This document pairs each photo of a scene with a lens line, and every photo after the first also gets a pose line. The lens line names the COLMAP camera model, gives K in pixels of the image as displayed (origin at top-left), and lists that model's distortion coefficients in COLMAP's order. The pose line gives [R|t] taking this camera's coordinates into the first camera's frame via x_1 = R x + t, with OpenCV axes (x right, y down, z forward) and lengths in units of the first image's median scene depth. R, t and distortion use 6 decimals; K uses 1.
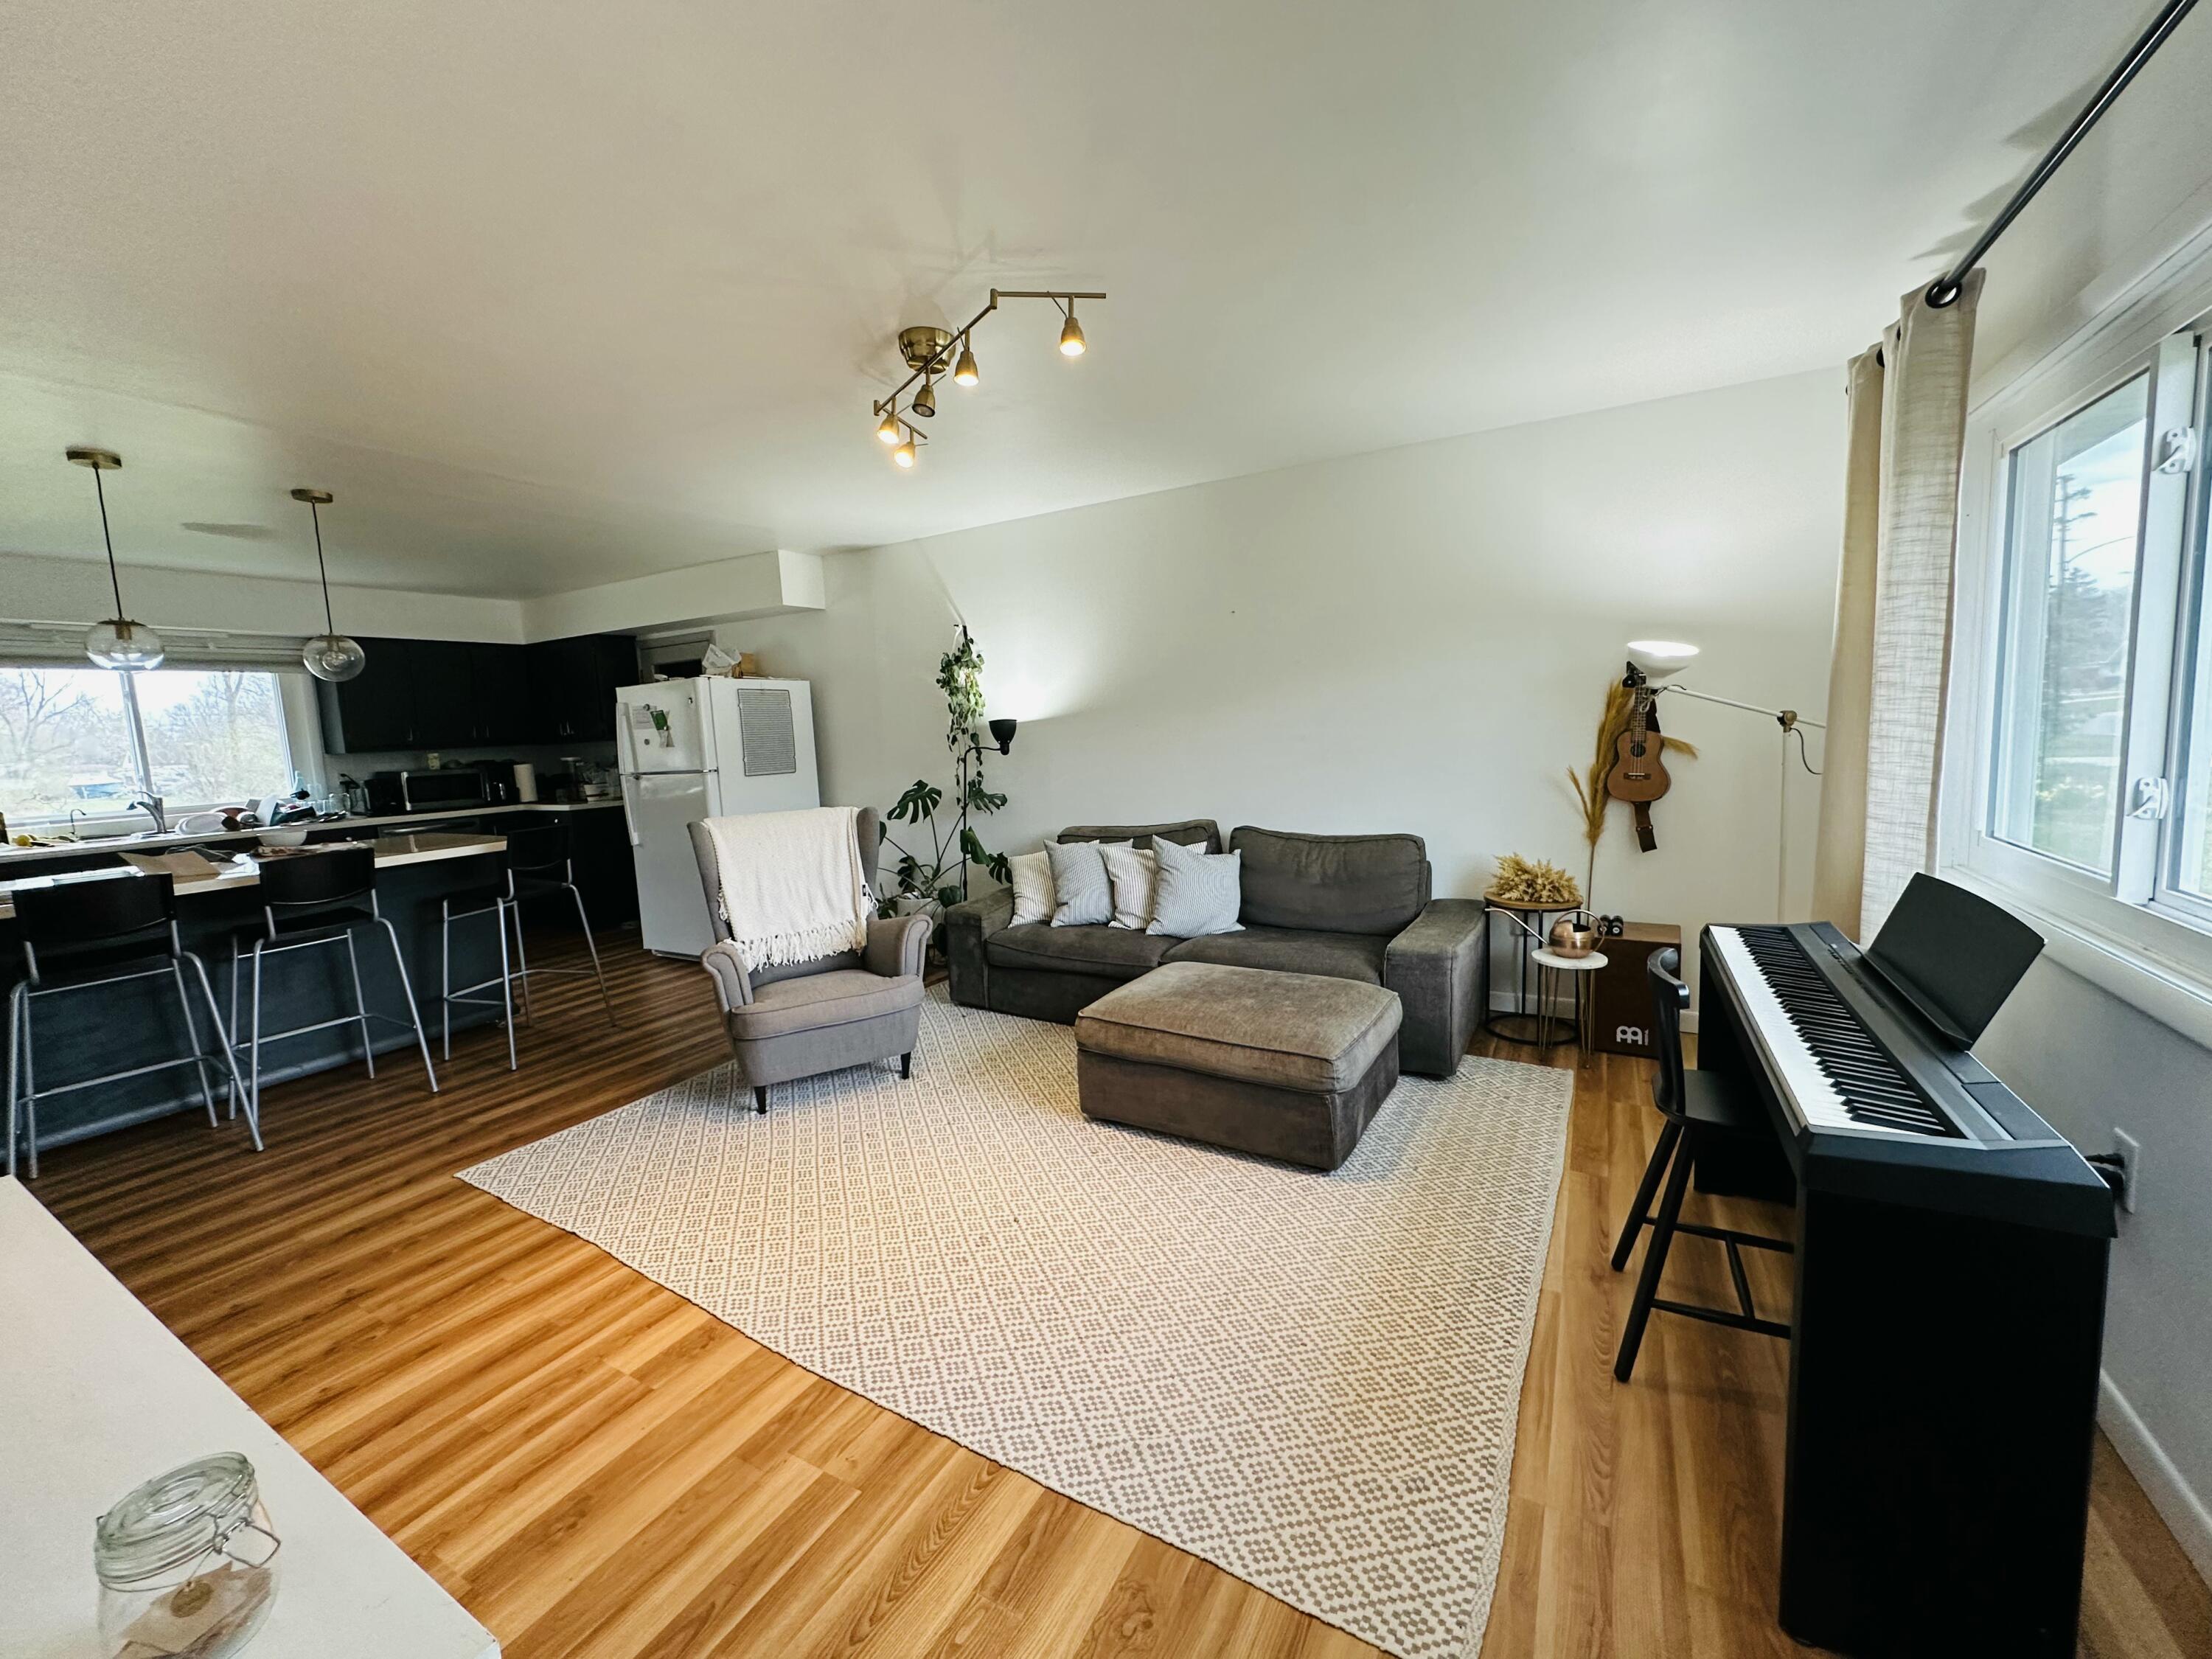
lens RADIAL K [[884.7, 0, 1106.0], [0, 884.7, 829.5], [0, 0, 1]] dist [-0.000063, -0.000014]
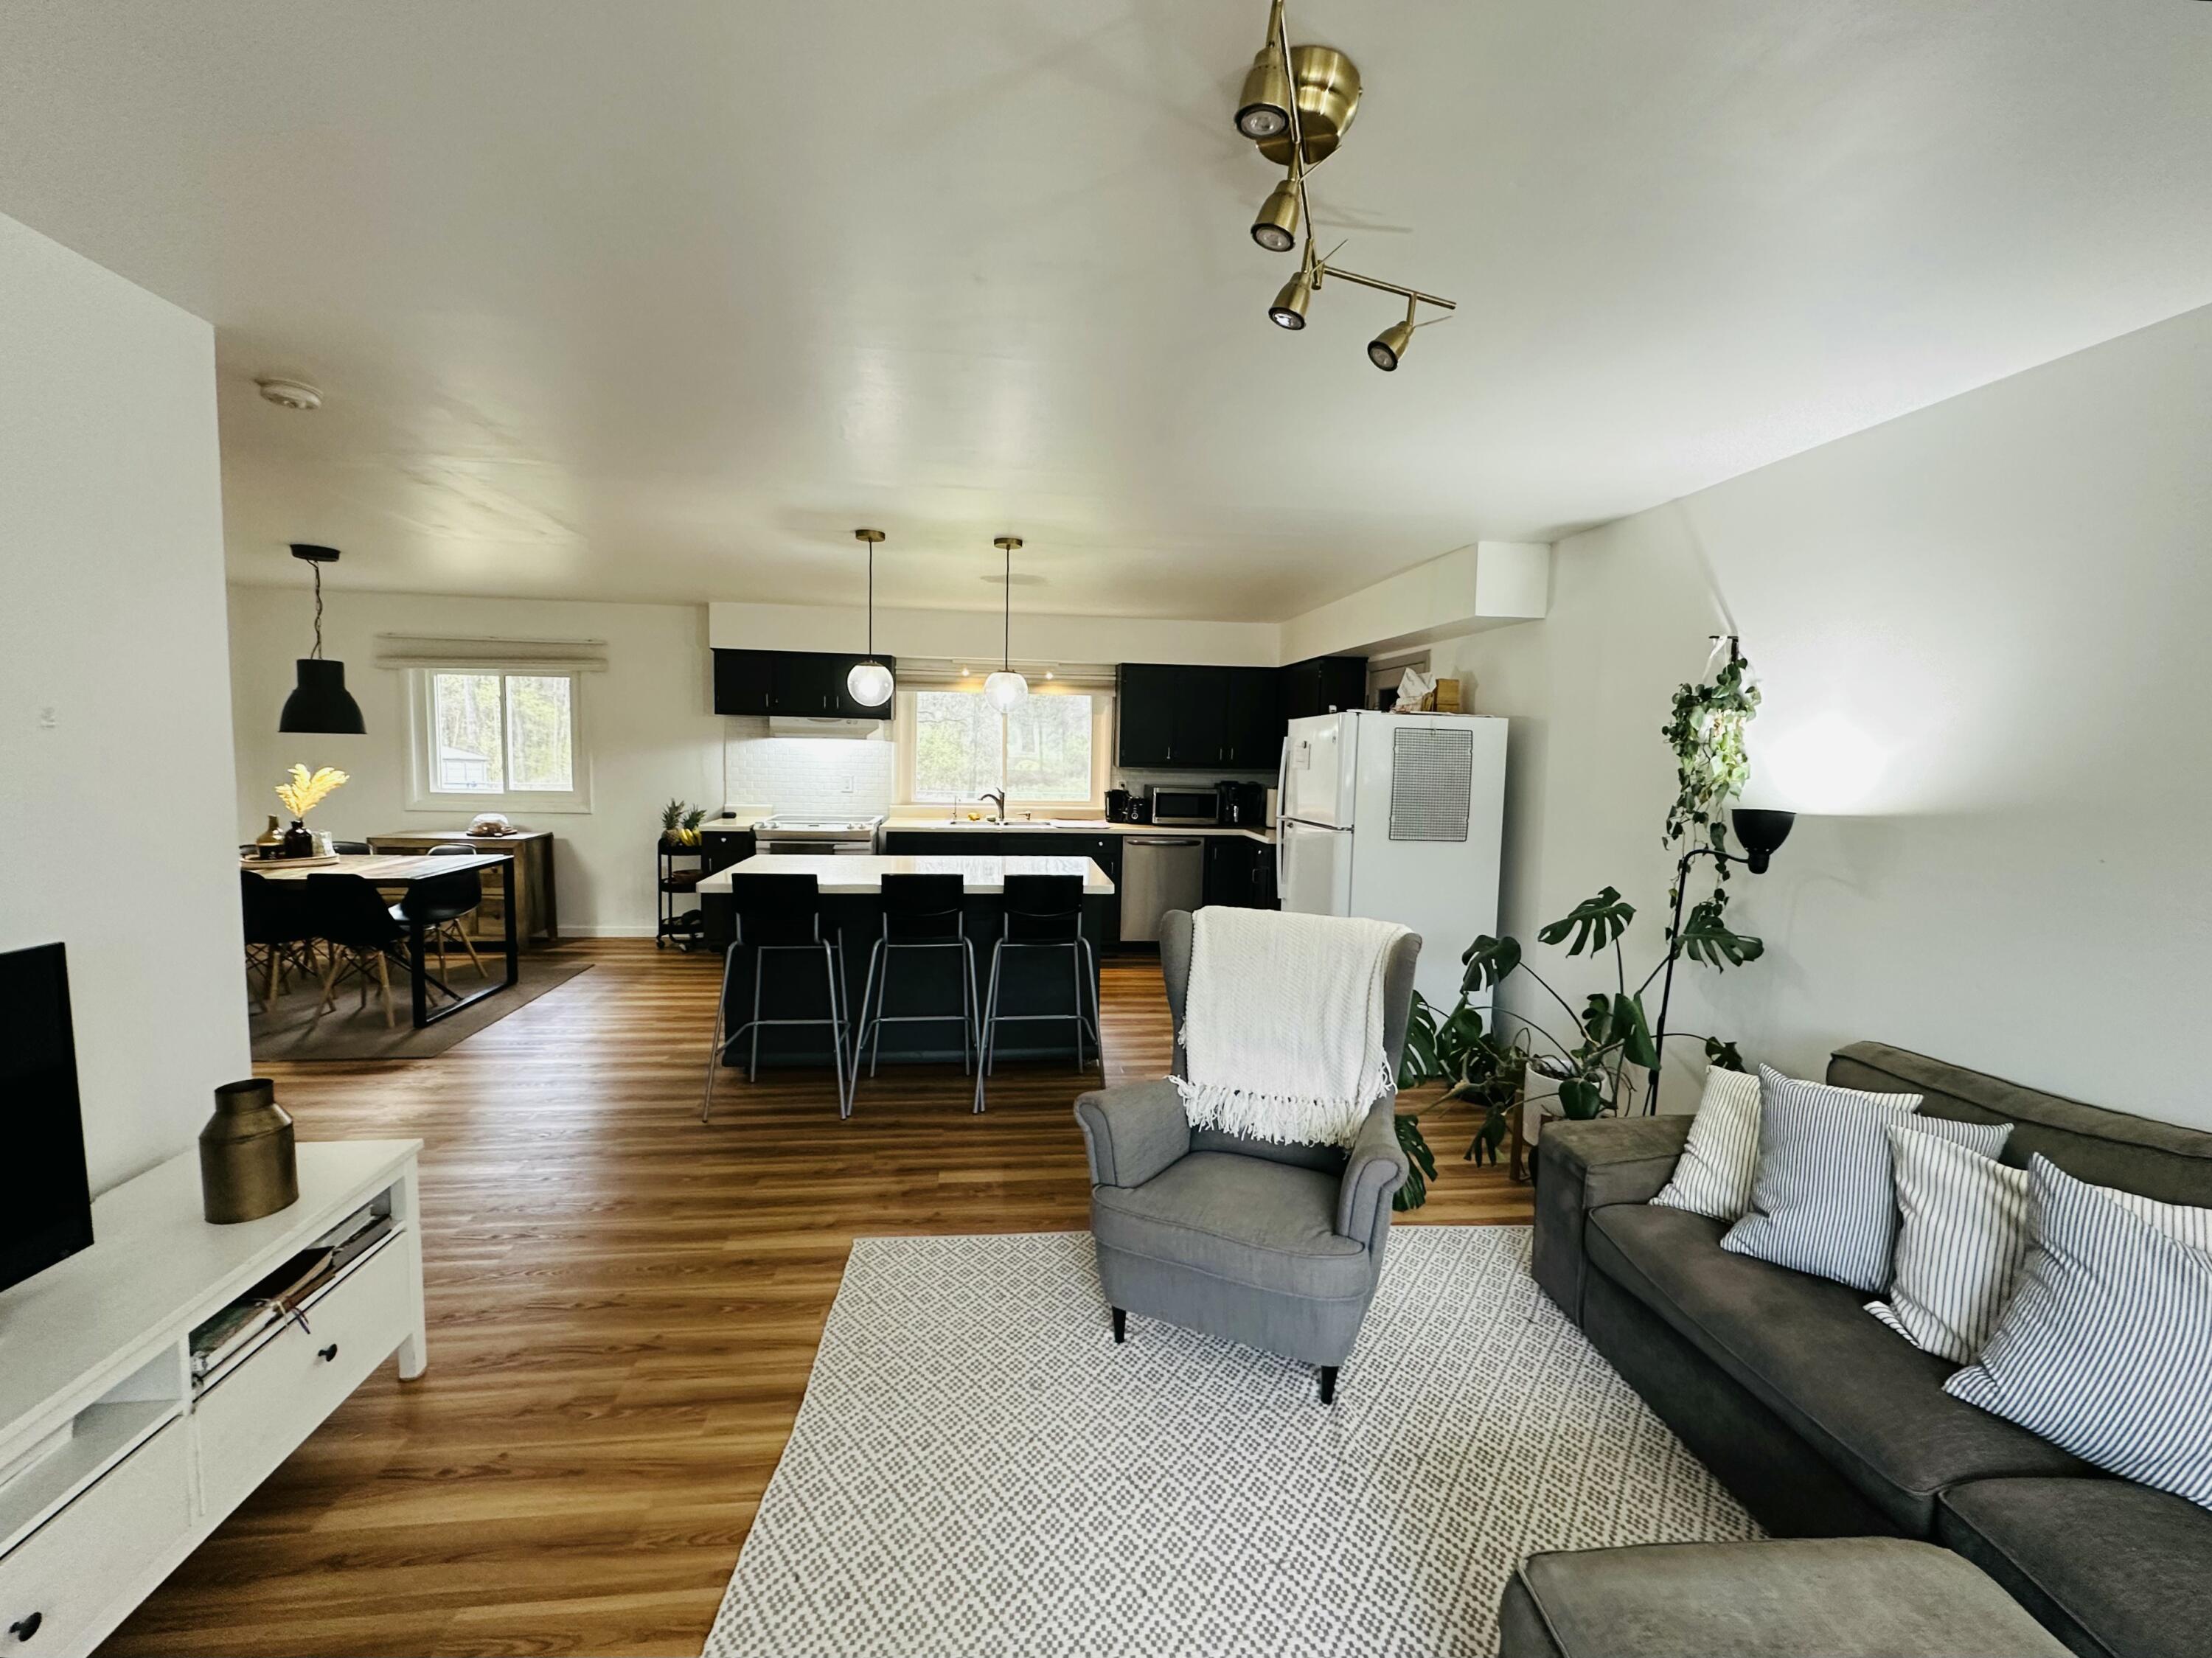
lens RADIAL K [[930.4, 0, 1106.0], [0, 930.4, 829.0], [0, 0, 1]] dist [-0.002469, -0.000556]
pose [[0.591028, 0.129248, -0.796229, 0.097893], [-0.143309, 0.988202, 0.054034, -0.082288], [0.793819, 0.082171, 0.602578, 0.327805]]
